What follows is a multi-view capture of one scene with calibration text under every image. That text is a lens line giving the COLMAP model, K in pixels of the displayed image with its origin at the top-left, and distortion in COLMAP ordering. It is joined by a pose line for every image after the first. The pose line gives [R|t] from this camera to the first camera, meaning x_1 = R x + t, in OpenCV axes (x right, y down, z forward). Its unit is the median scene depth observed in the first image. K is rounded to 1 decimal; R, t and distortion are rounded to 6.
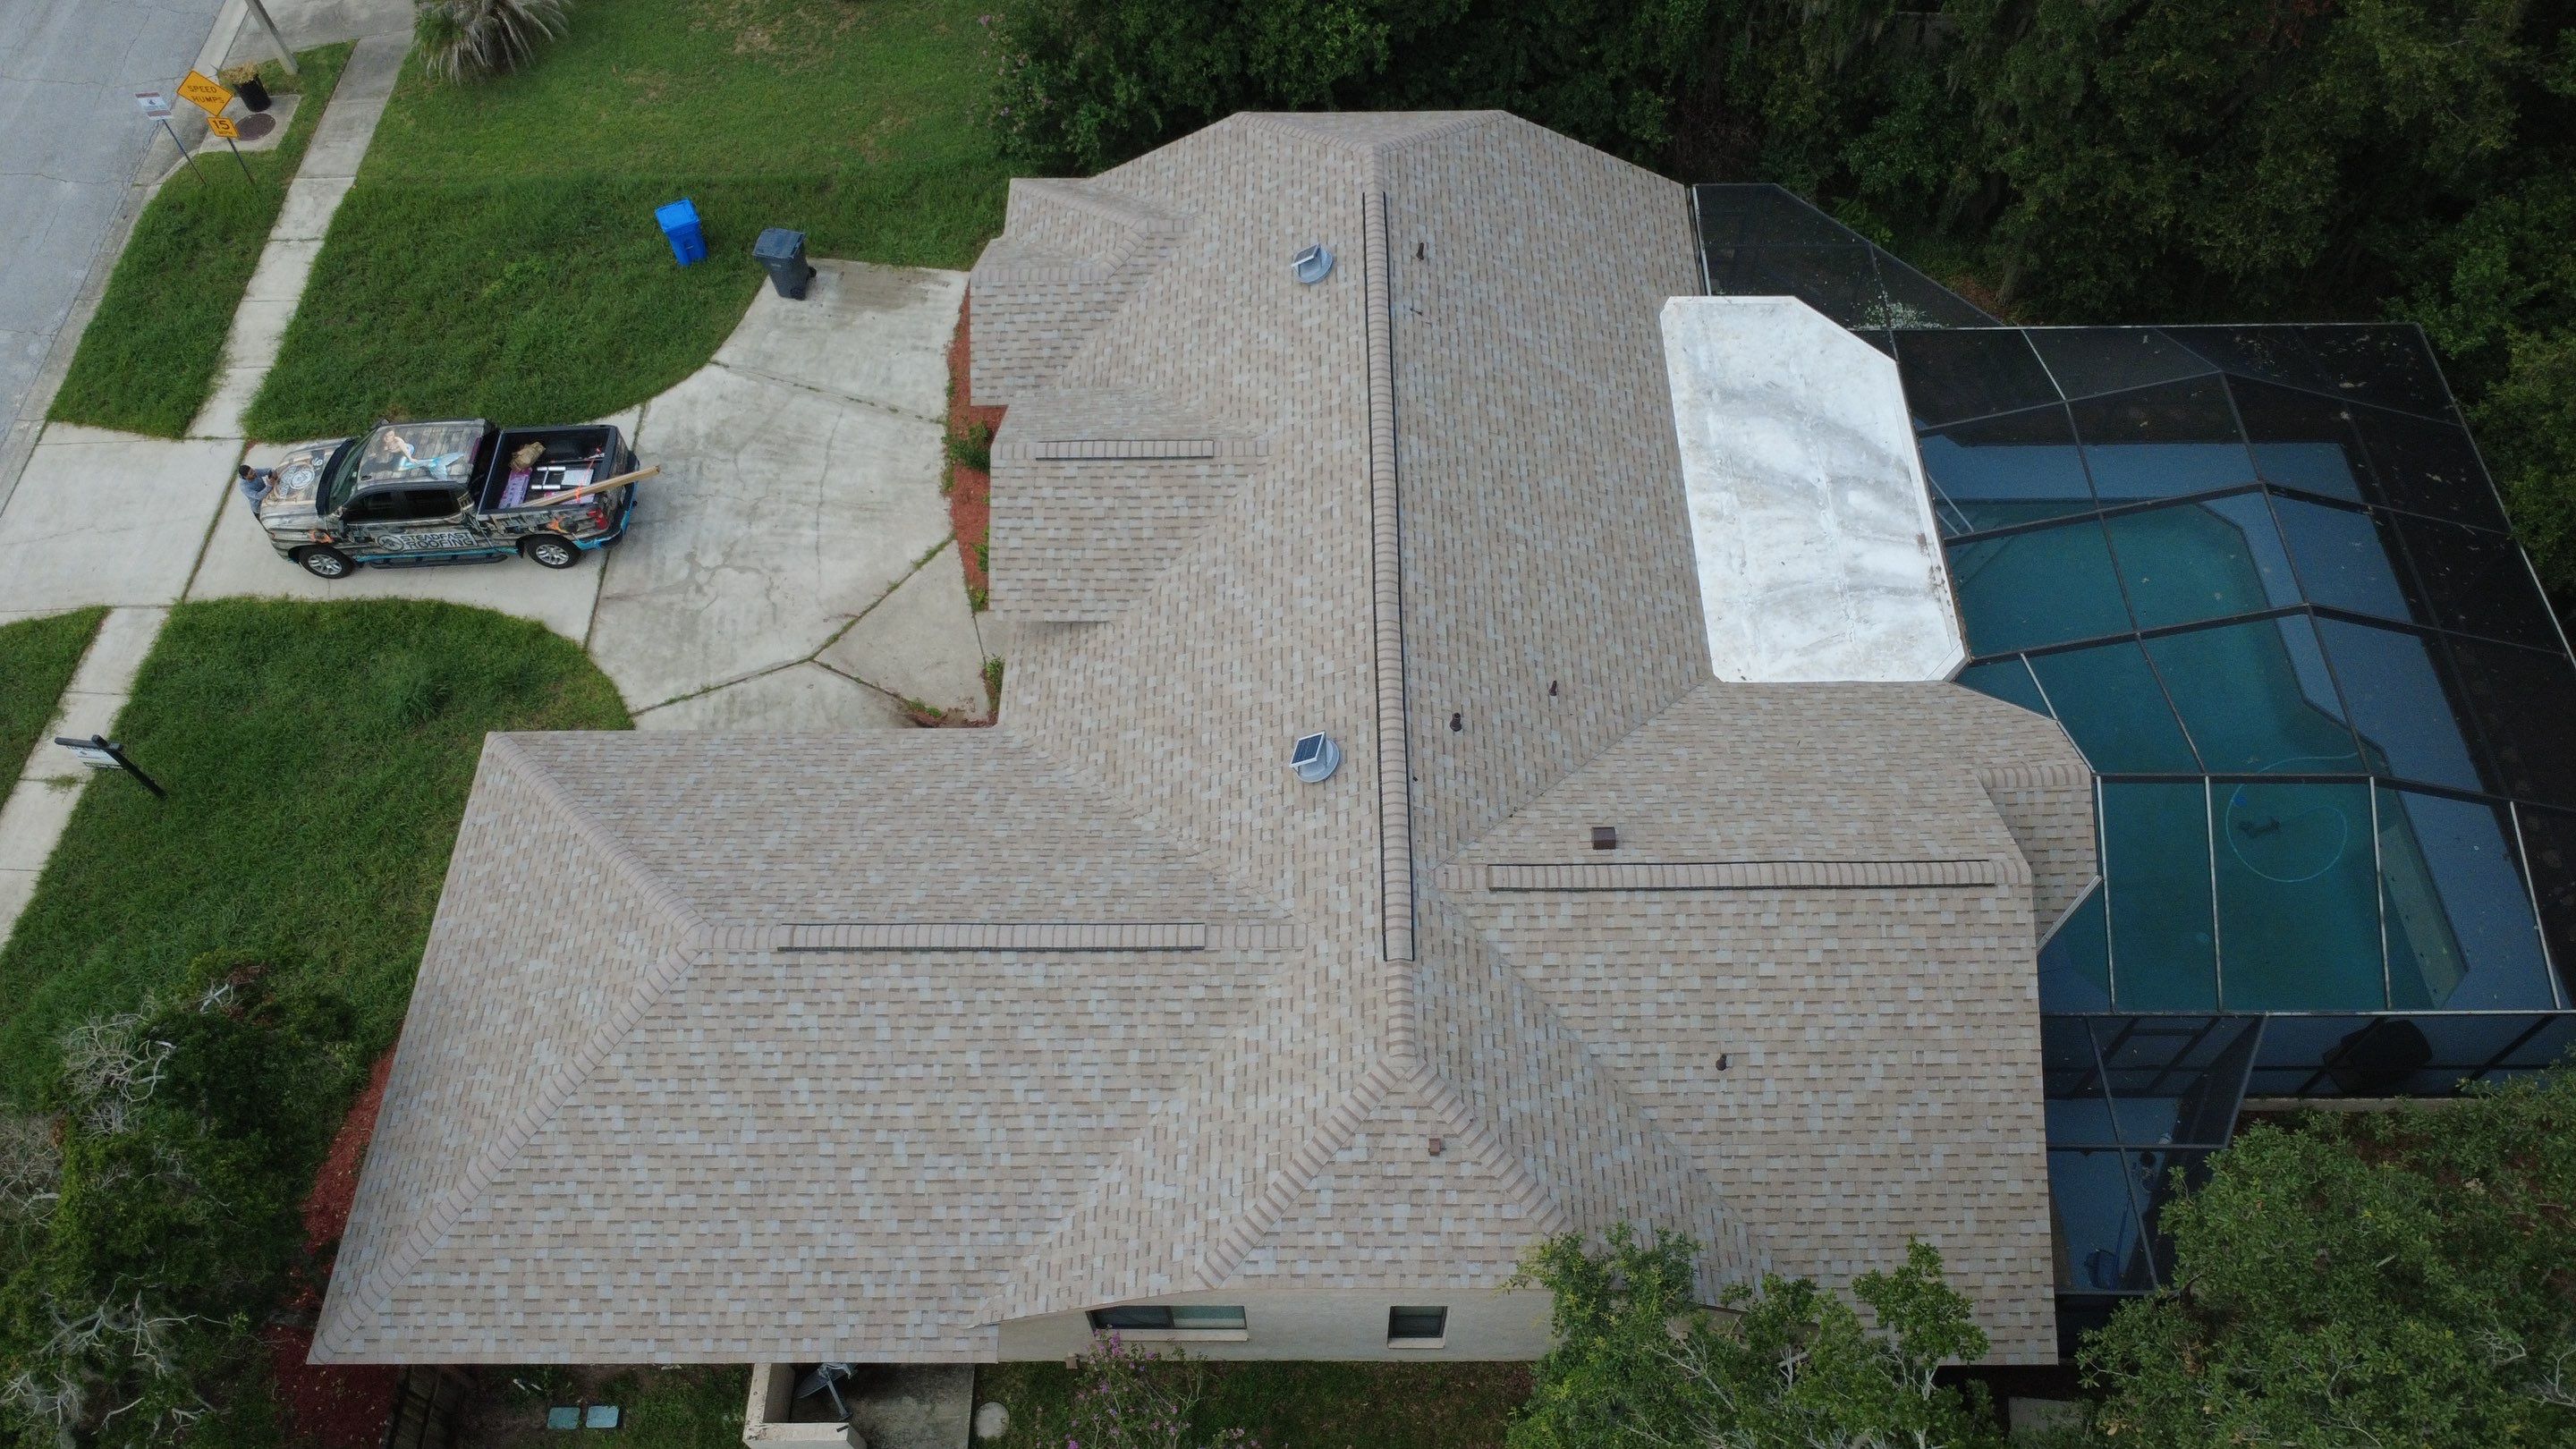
lens RADIAL K [[1874.1, 0, 1284.0], [0, 1874.1, 722.1], [0, 0, 1]] dist [-0.002883, 0.002473]
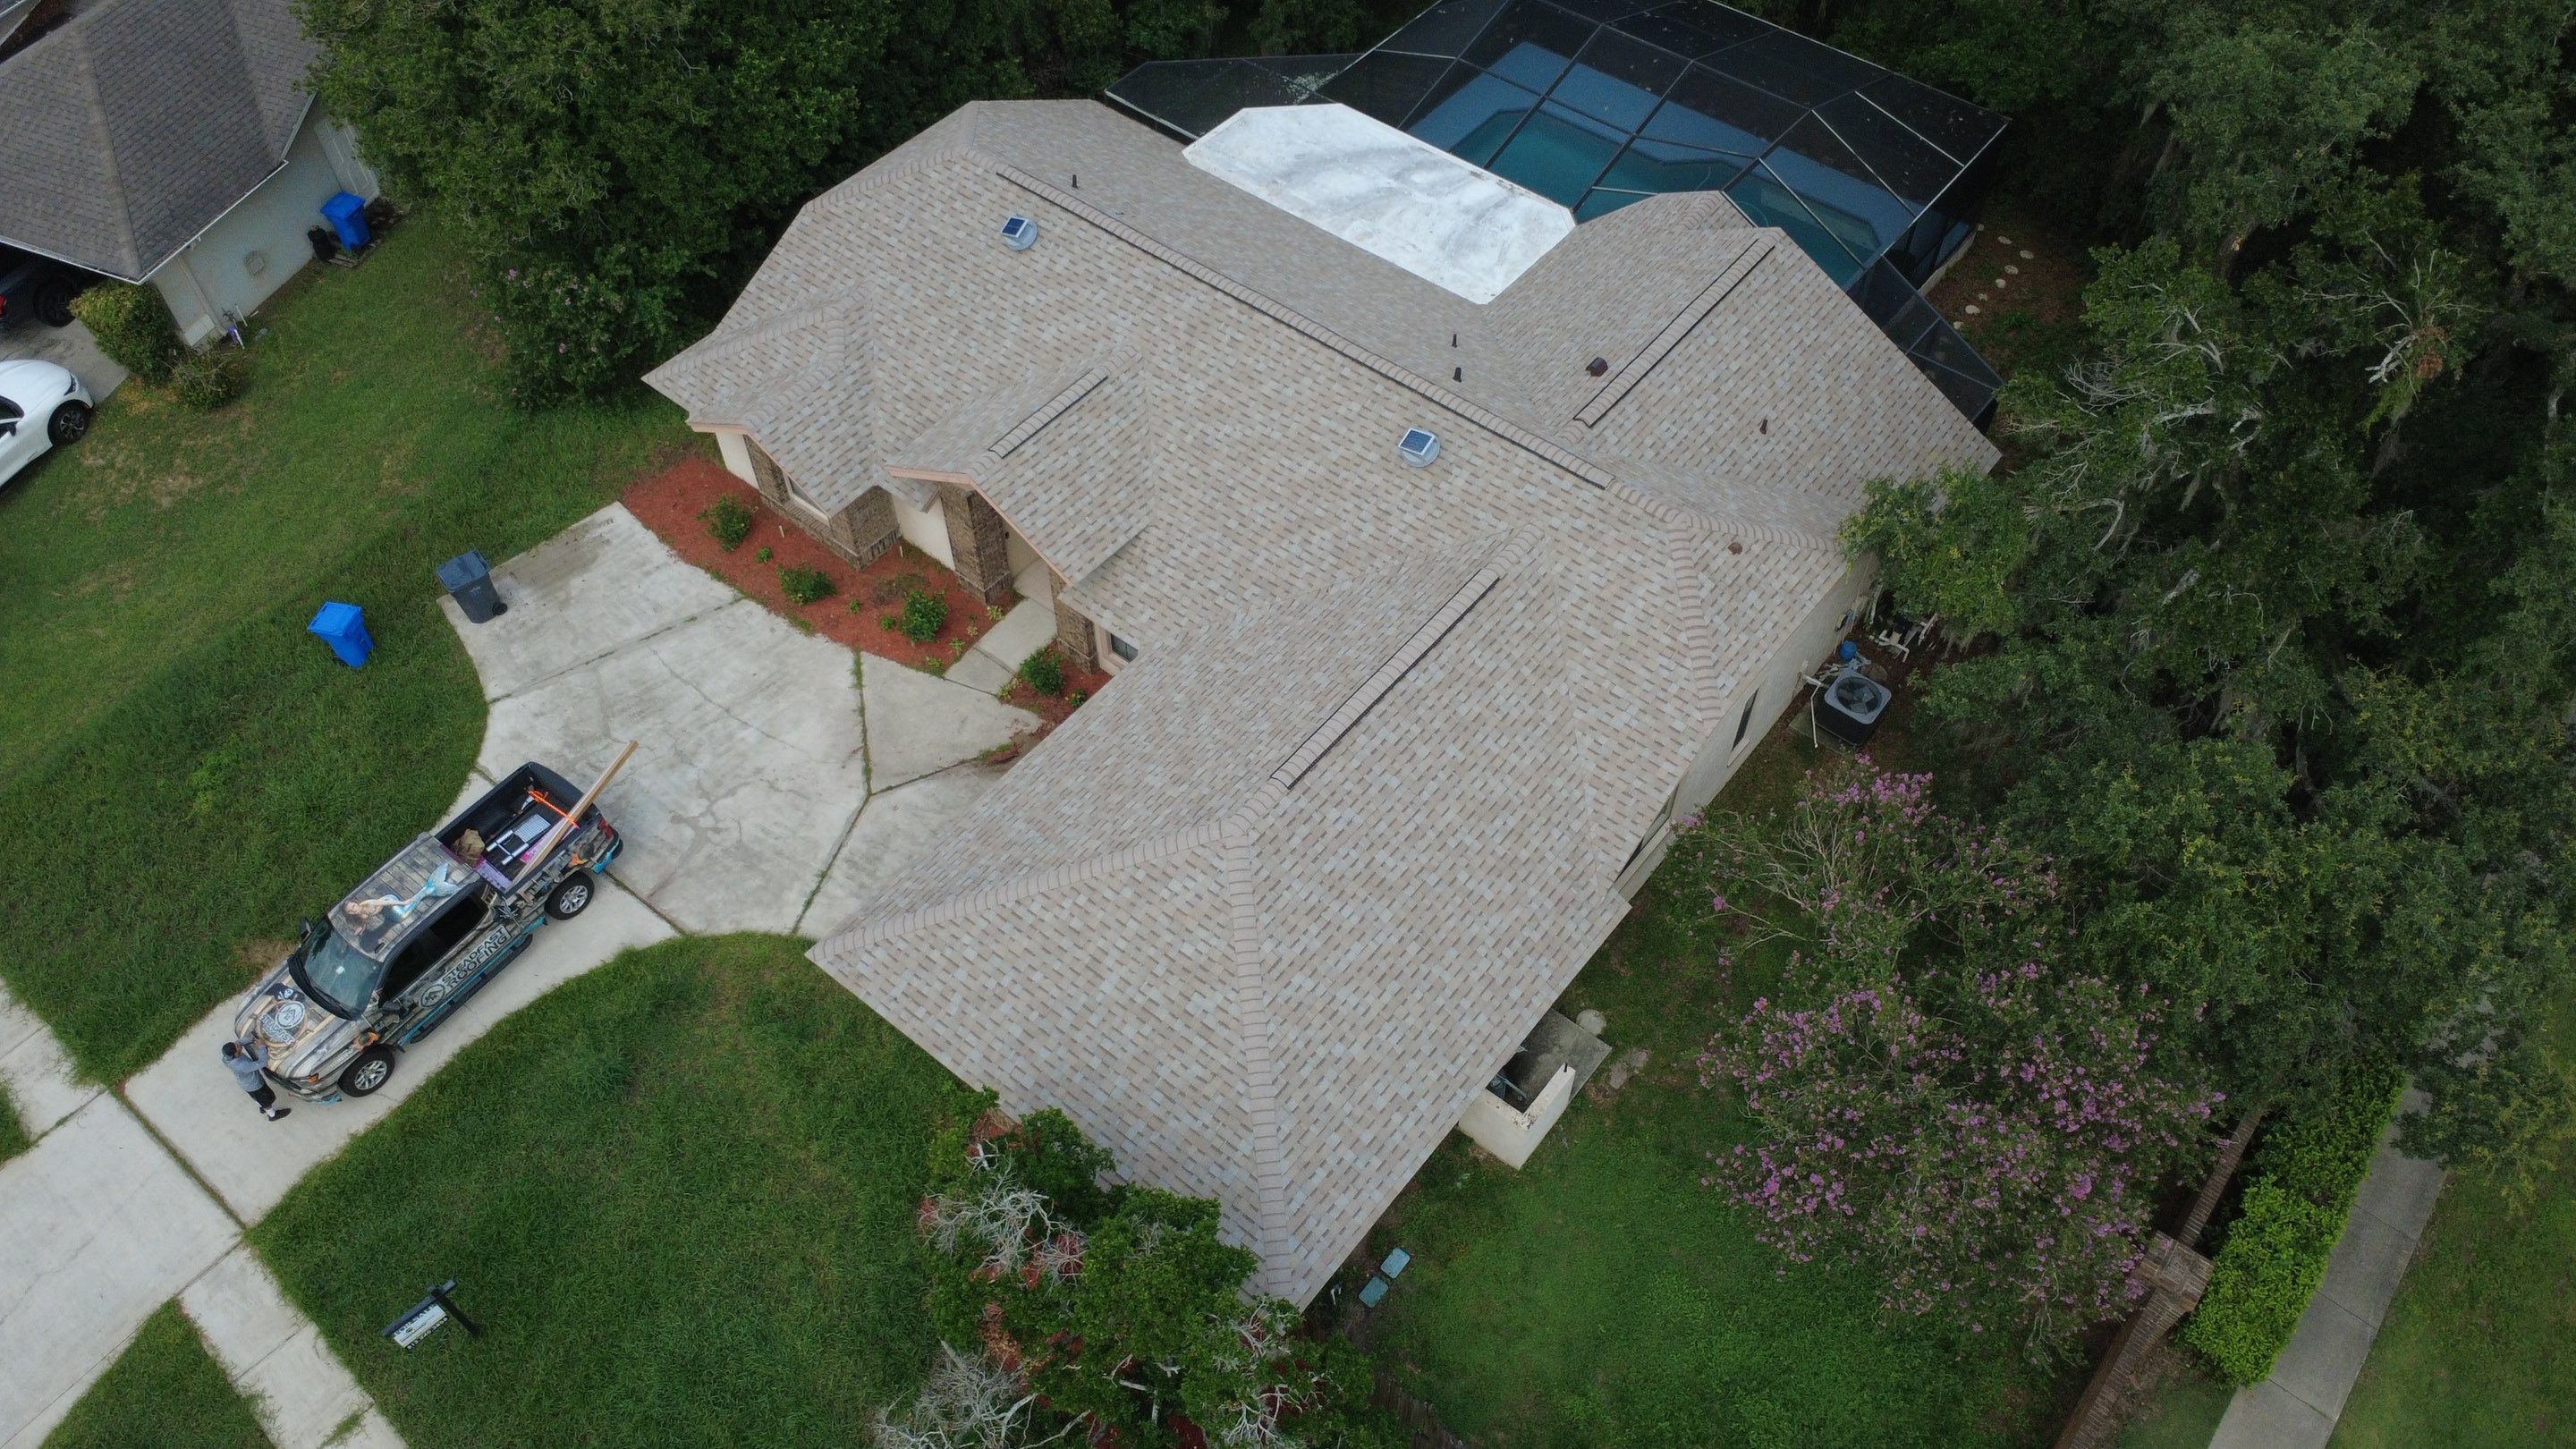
lens RADIAL K [[1874.1, 0, 1283.6], [0, 1874.1, 721.2], [0, 0, 1]] dist [-0.002883, 0.002473]
pose [[0.622784, -0.599411, 0.502838, -0.659994], [0.644749, 0.757265, 0.104156, -0.026829], [-0.443214, 0.259337, 0.858083, -0.007647]]
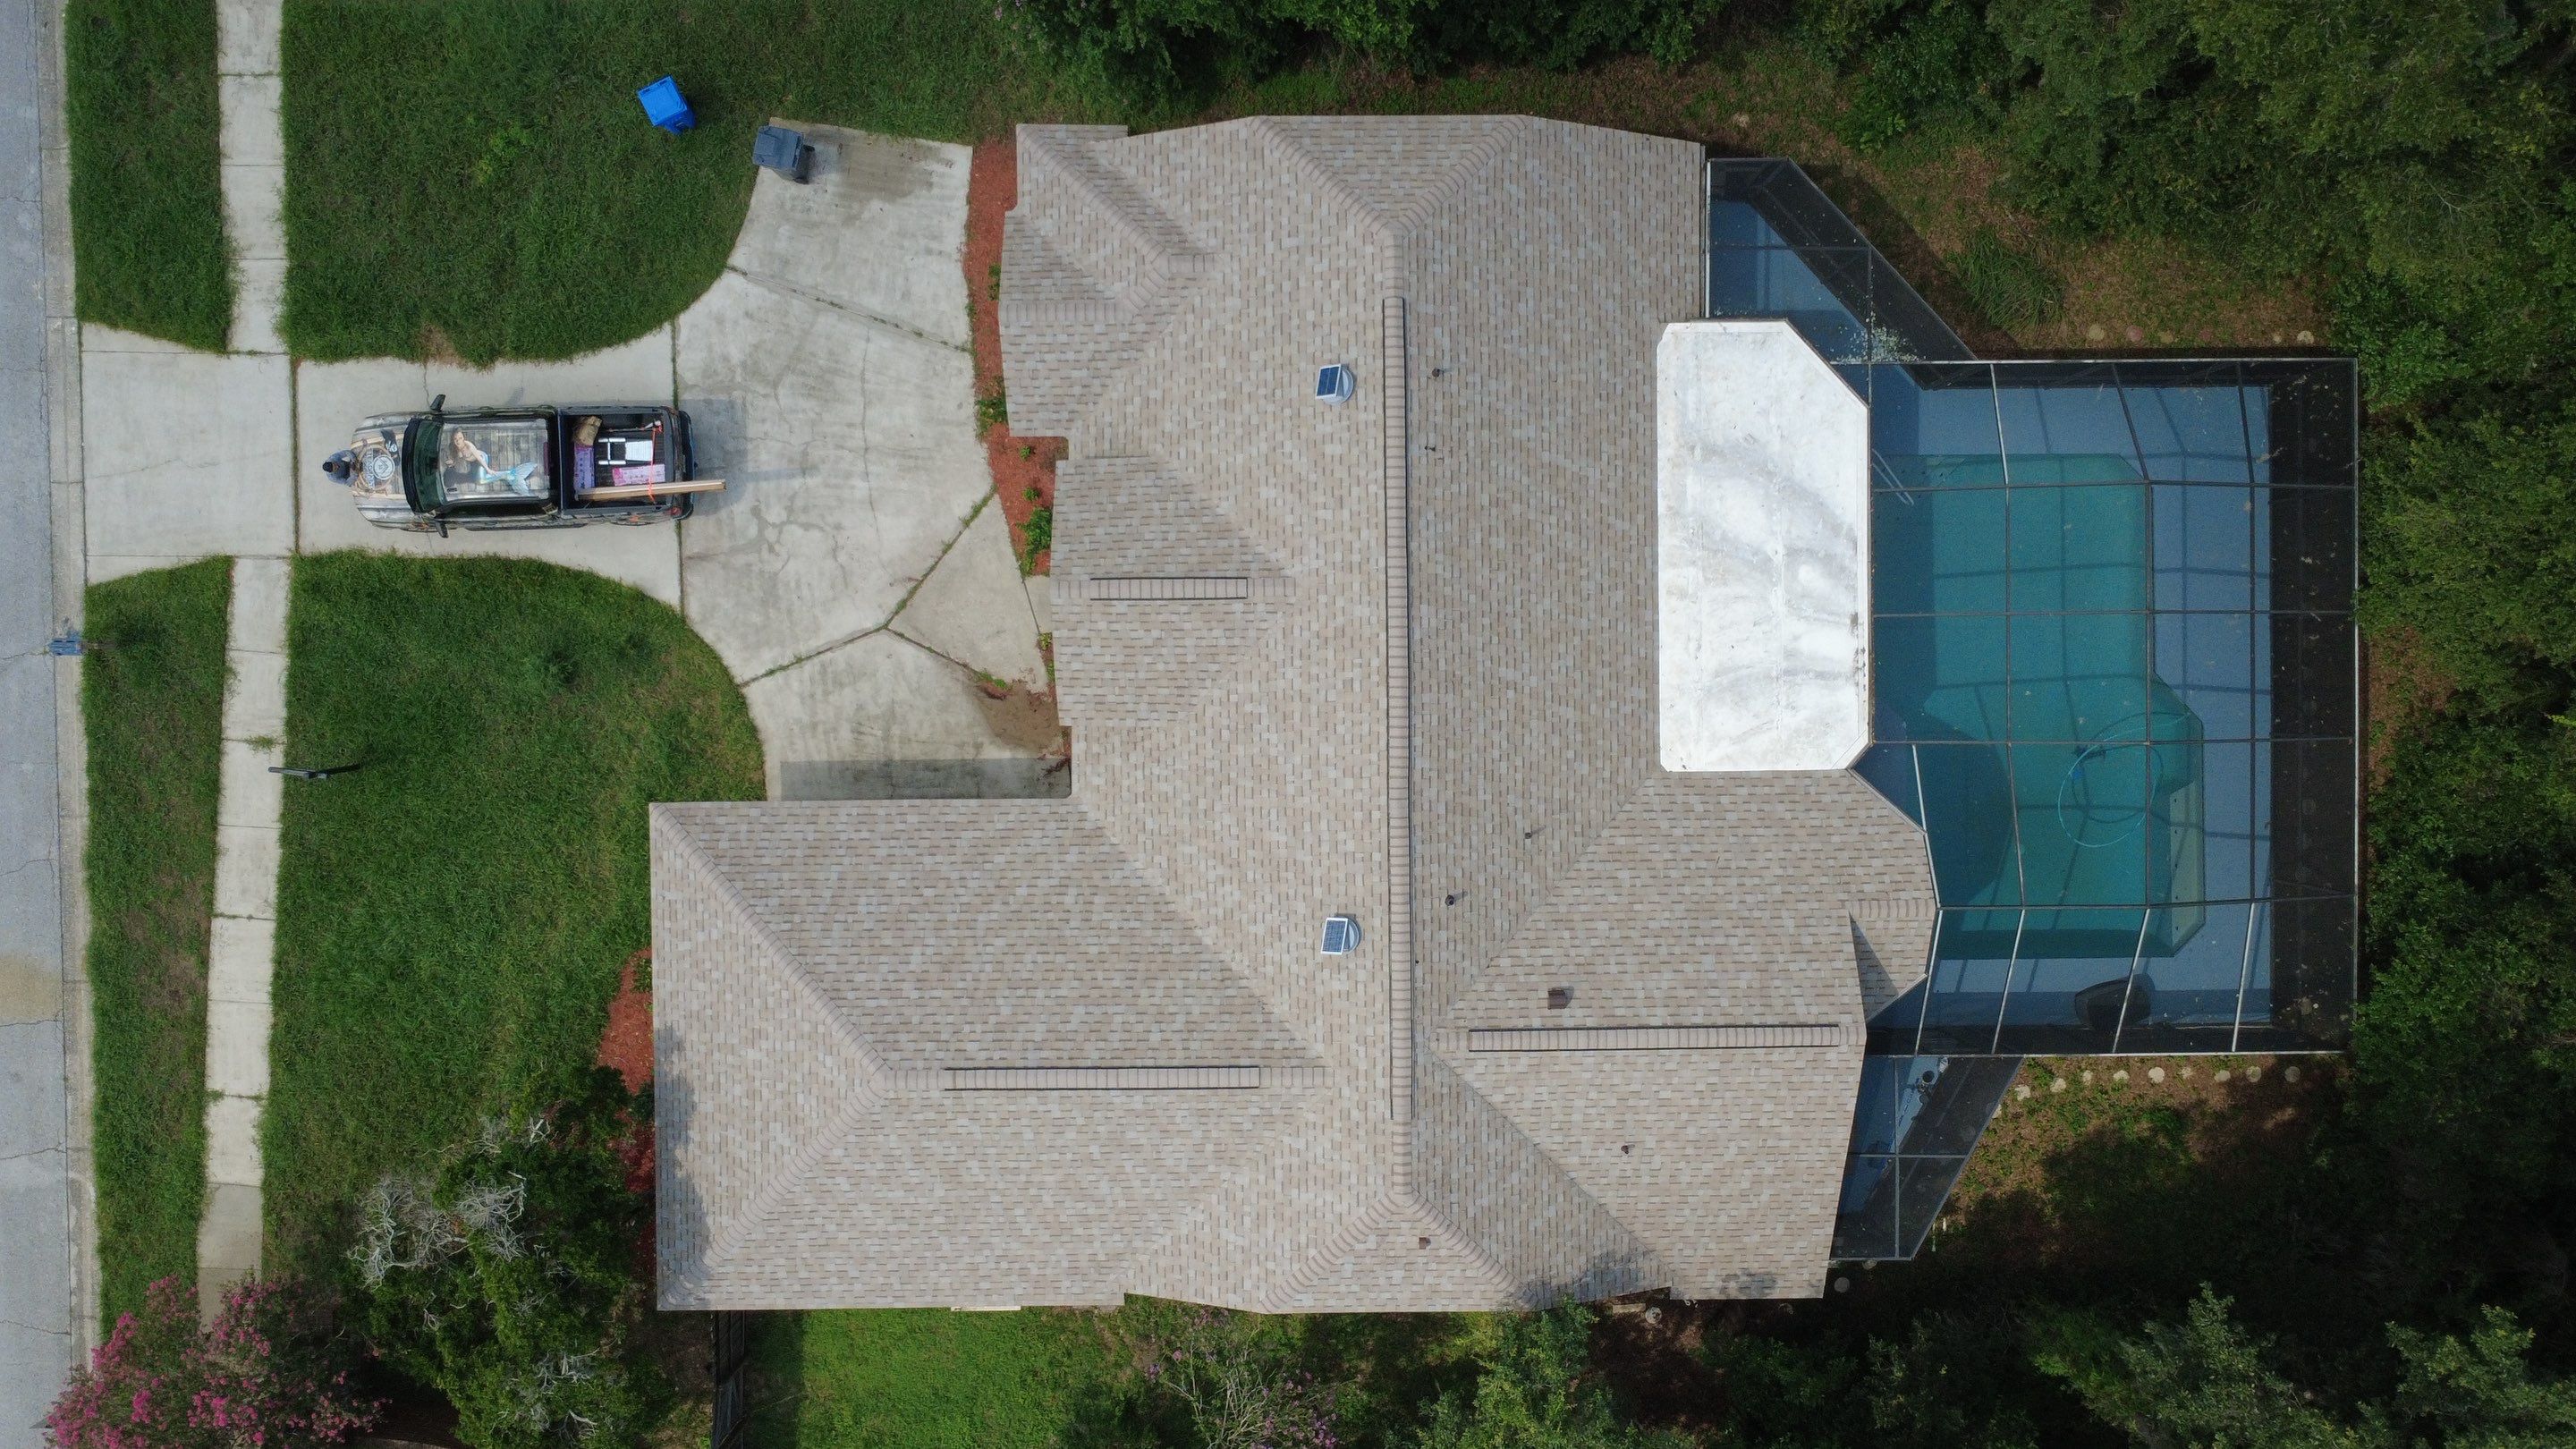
lens RADIAL K [[1874.1, 0, 1285.2], [0, 1874.1, 719.4], [0, 0, 1]] dist [-0.002883, 0.002473]
pose [[0.999416, -0.016049, 0.030154, -0.047546], [-0.003930, 0.822865, 0.568223, -0.691684], [-0.033931, -0.568010, 0.822322, 0.020465]]
